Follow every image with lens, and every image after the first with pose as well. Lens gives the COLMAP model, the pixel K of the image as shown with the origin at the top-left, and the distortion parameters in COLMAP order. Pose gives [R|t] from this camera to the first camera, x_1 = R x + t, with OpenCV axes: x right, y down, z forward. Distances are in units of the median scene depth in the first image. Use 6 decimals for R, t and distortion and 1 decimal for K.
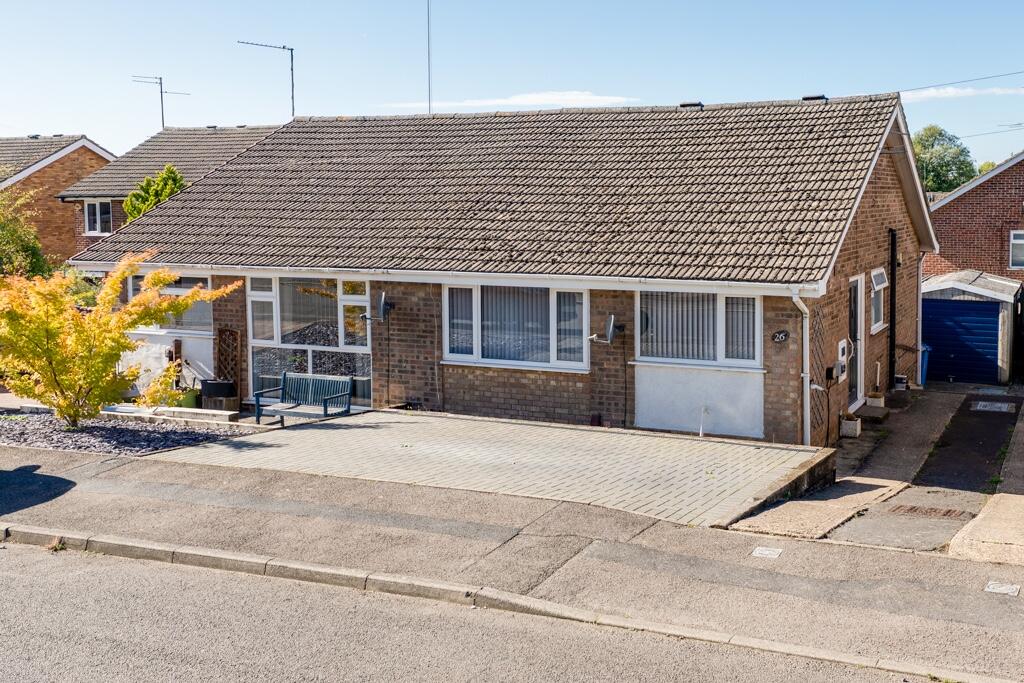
lens RADIAL K [[1346.2, 0, 512.0], [0, 1346.2, 341.5], [0, 0, 1]] dist [0.102838, -0.040367]
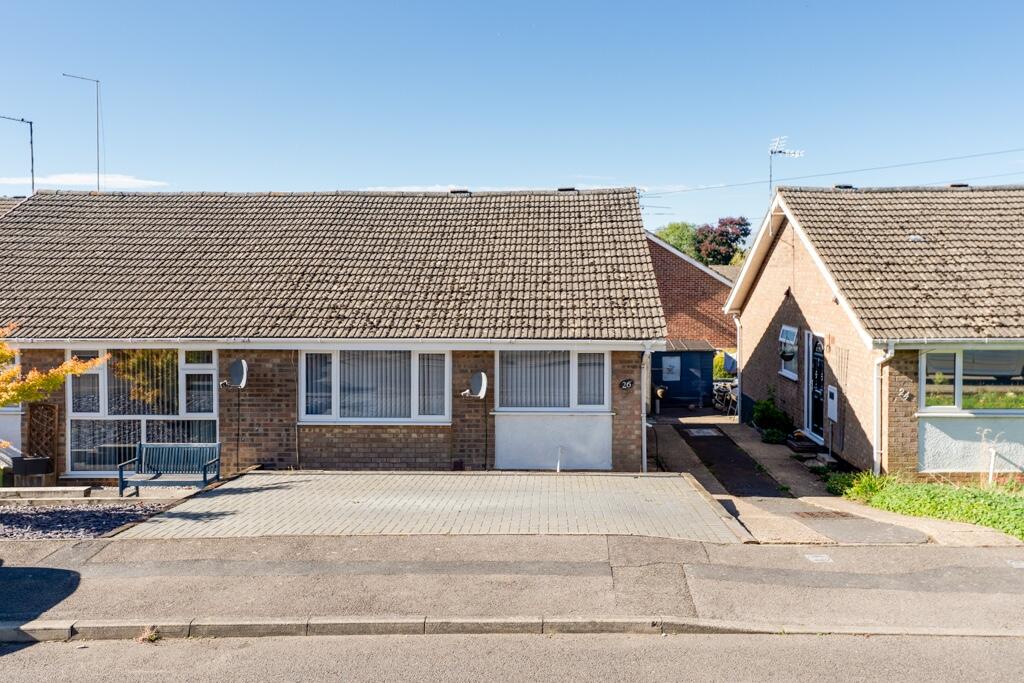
lens RADIAL K [[1172.9, 0, 513.8], [0, 1172.9, 304.1], [0, 0, 1]] dist [0.028706, 0.031537]
pose [[0.896841, -0.016171, 0.442057, -0.321750], [0.048333, 0.996931, -0.061587, -0.013899], [-0.439704, 0.076600, 0.894870, 0.084791]]
